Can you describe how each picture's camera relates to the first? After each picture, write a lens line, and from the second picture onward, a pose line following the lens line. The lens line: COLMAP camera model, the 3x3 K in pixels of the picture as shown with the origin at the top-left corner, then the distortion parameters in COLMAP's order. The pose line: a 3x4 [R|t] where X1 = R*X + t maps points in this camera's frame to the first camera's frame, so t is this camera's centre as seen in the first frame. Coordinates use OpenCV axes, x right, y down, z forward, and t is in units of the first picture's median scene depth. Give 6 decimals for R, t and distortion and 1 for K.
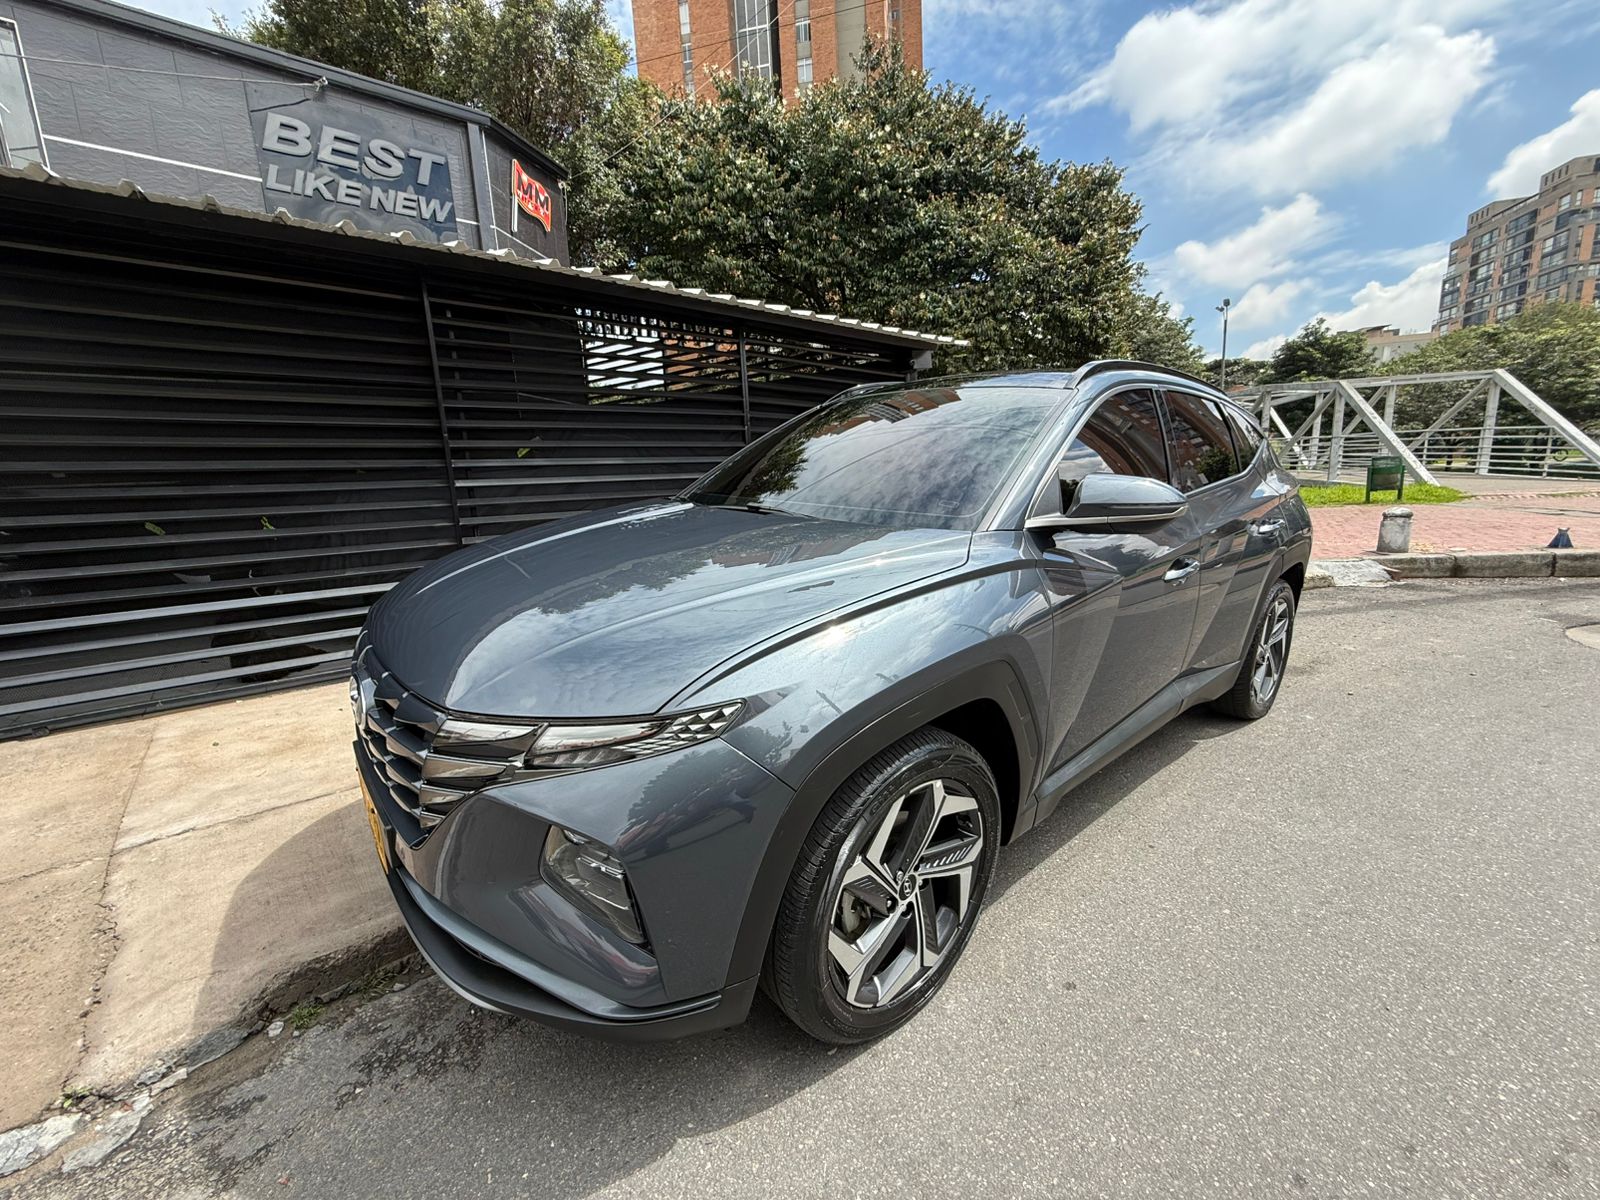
lens RADIAL K [[633.6, 0, 794.6], [0, 633.6, 605.0], [0, 0, 1]] dist [-0.000517, 0.000229]
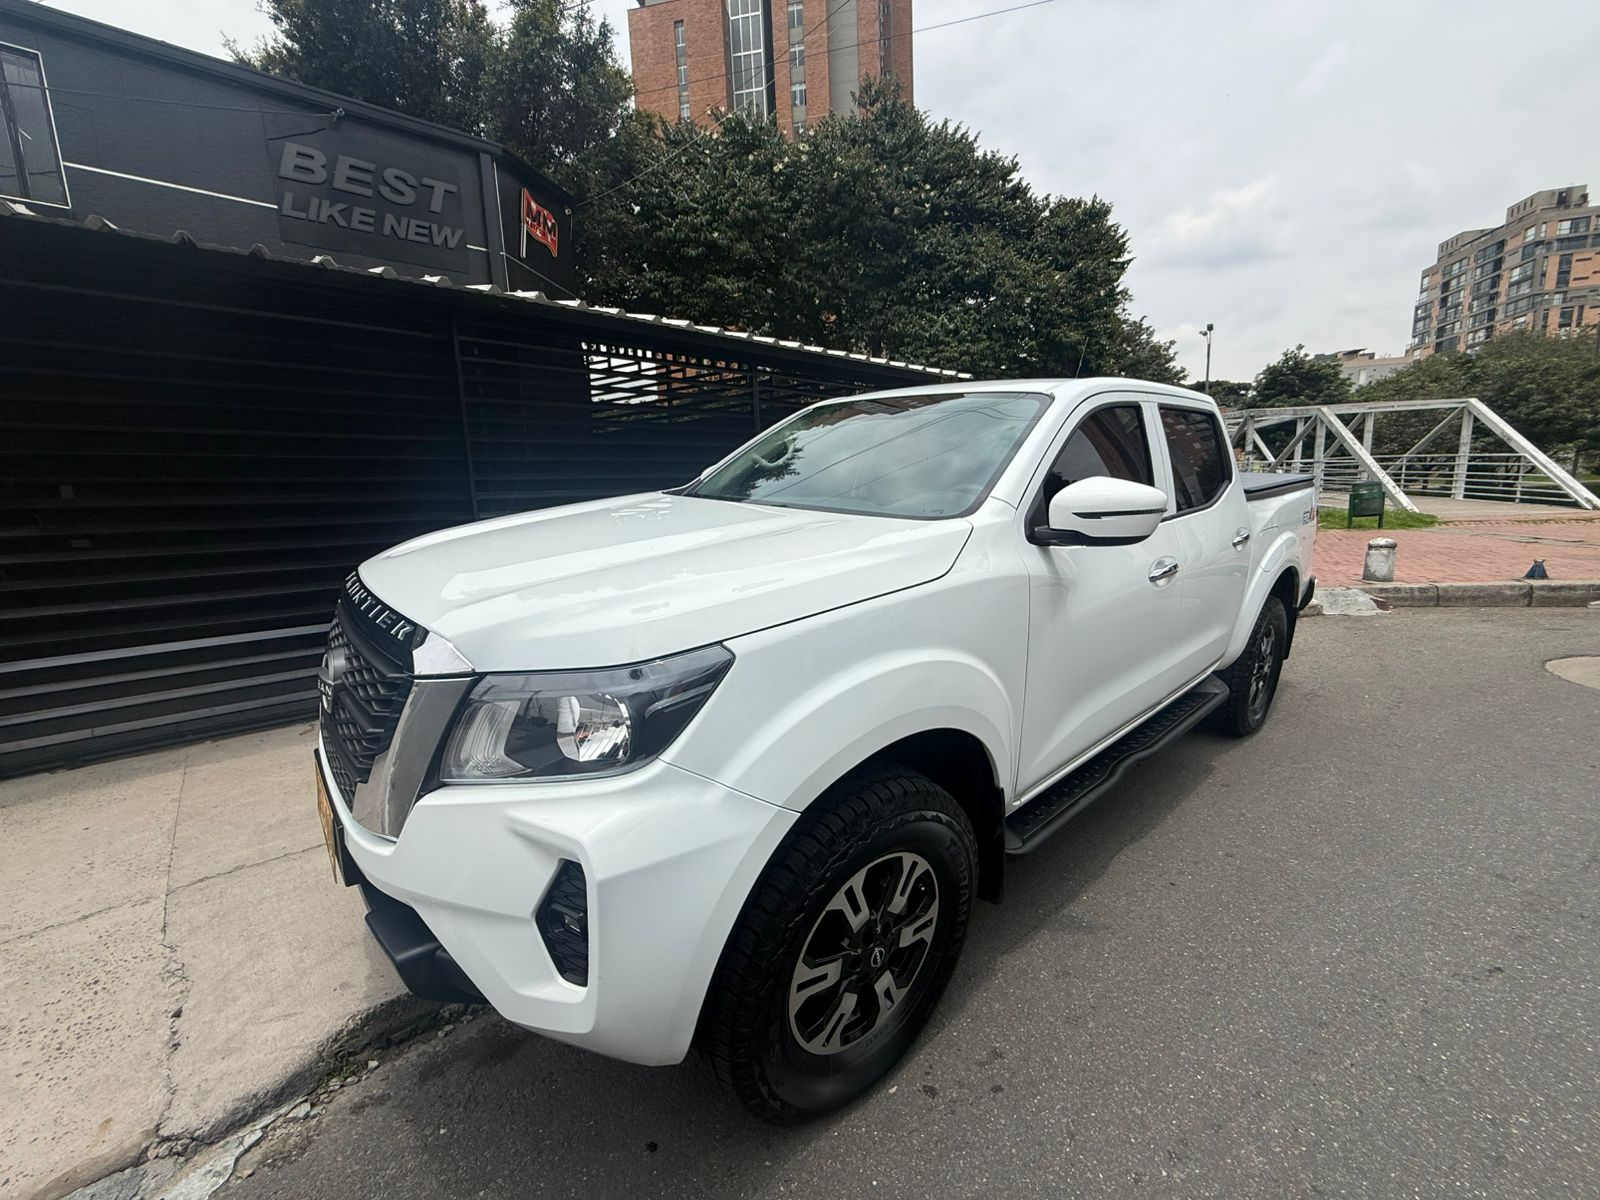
lens RADIAL K [[633.6, 0, 794.6], [0, 633.6, 605.0], [0, 0, 1]] dist [-0.000517, 0.000229]
pose [[0.999811, 0.006396, 0.018334, -0.017466], [-0.006026, 0.999778, -0.020185, -0.011591], [-0.018459, 0.020071, 0.999628, -0.010237]]
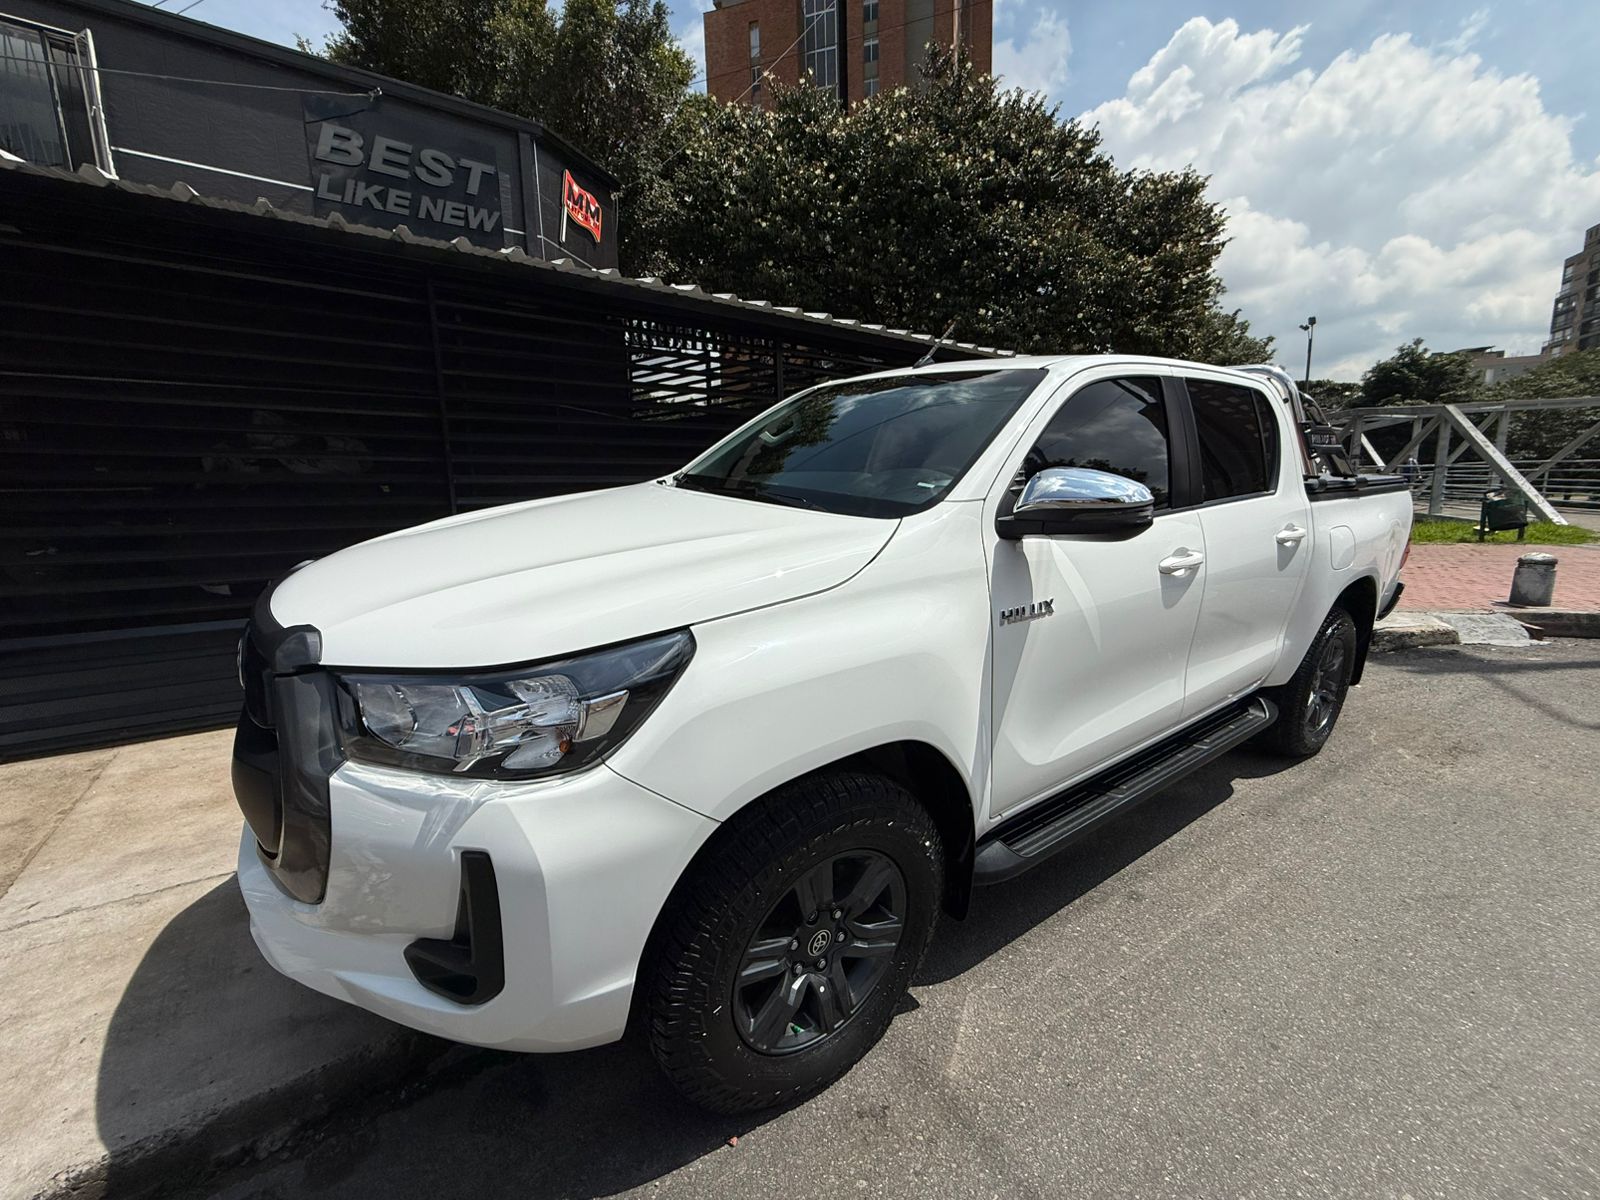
lens RADIAL K [[633.6, 0, 794.6], [0, 633.6, 605.0], [0, 0, 1]] dist [-0.000517, 0.000229]
pose [[0.996380, 0.039266, -0.075401, 0.011474], [-0.040918, 0.998952, -0.020489, -0.016149], [0.074518, 0.023500, 0.996943, 0.046813]]
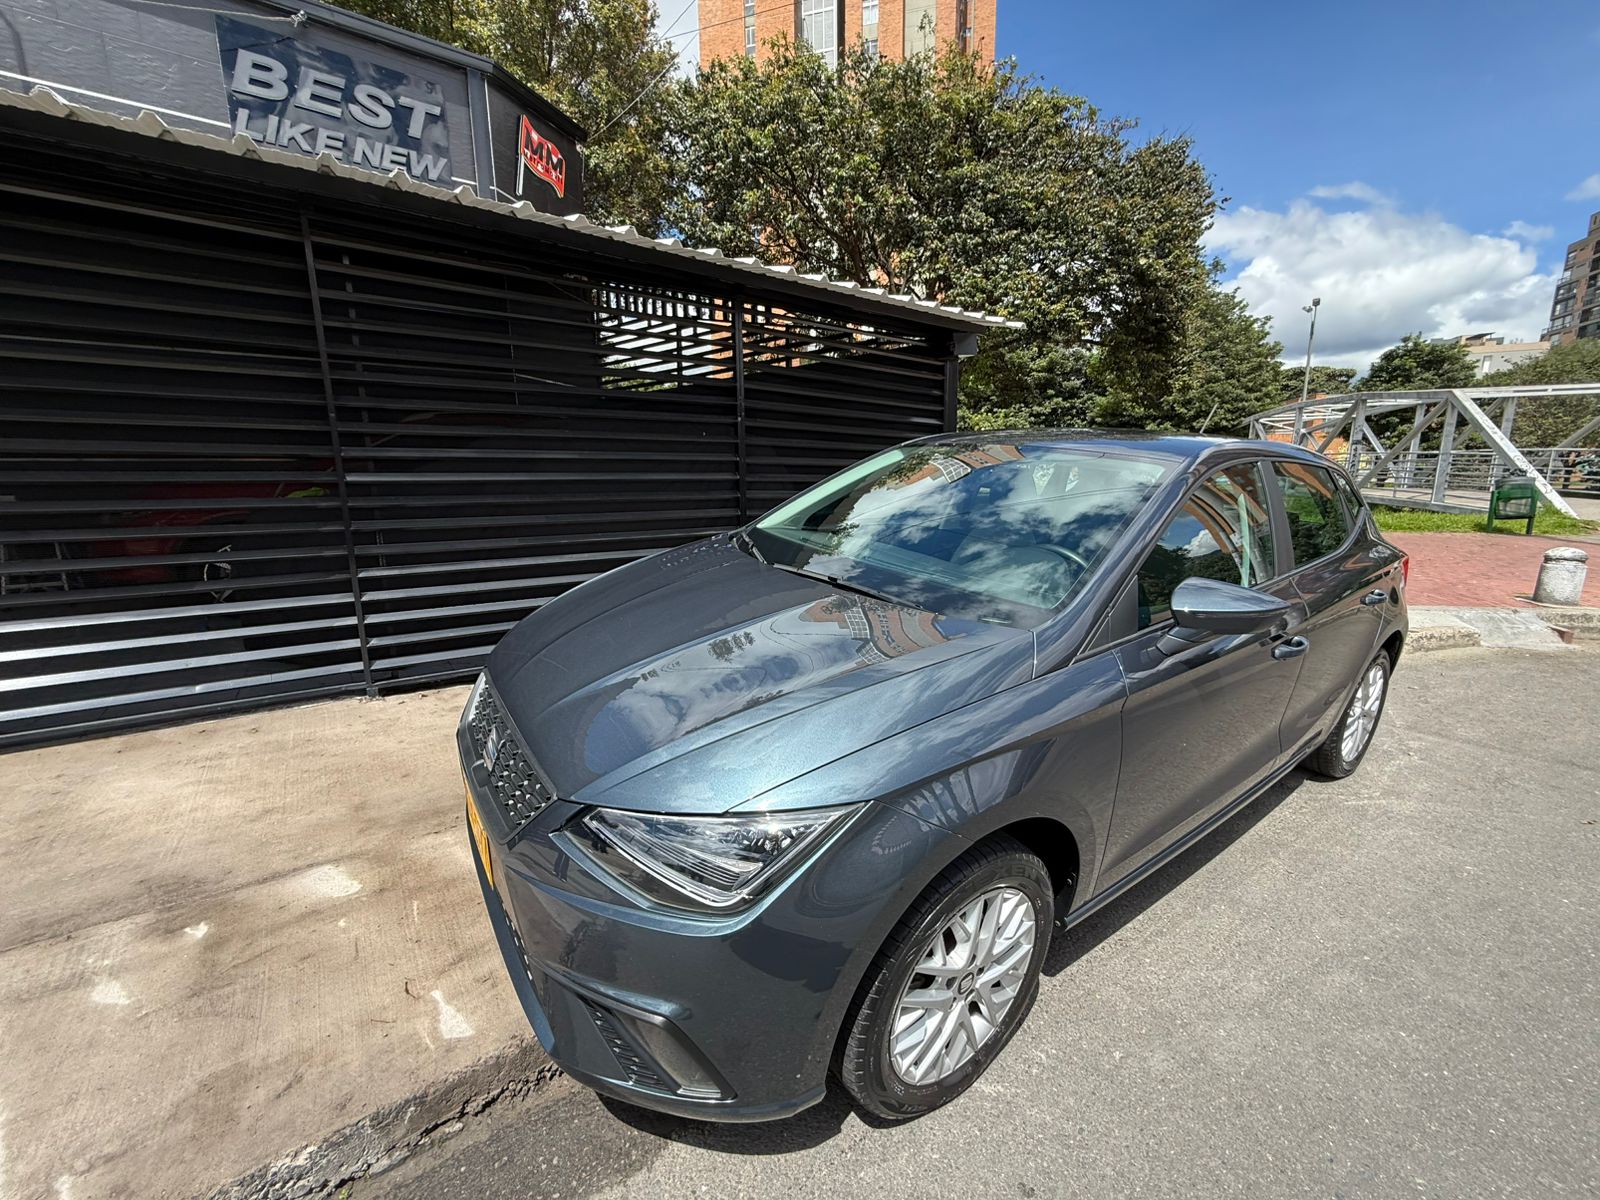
lens RADIAL K [[633.6, 0, 794.6], [0, 633.6, 605.0], [0, 0, 1]] dist [-0.000517, 0.000229]
pose [[0.996602, 0.051155, -0.064550, 0.030655], [-0.050672, 0.998674, 0.009112, -0.026617], [0.064930, -0.005810, 0.997873, 0.096637]]
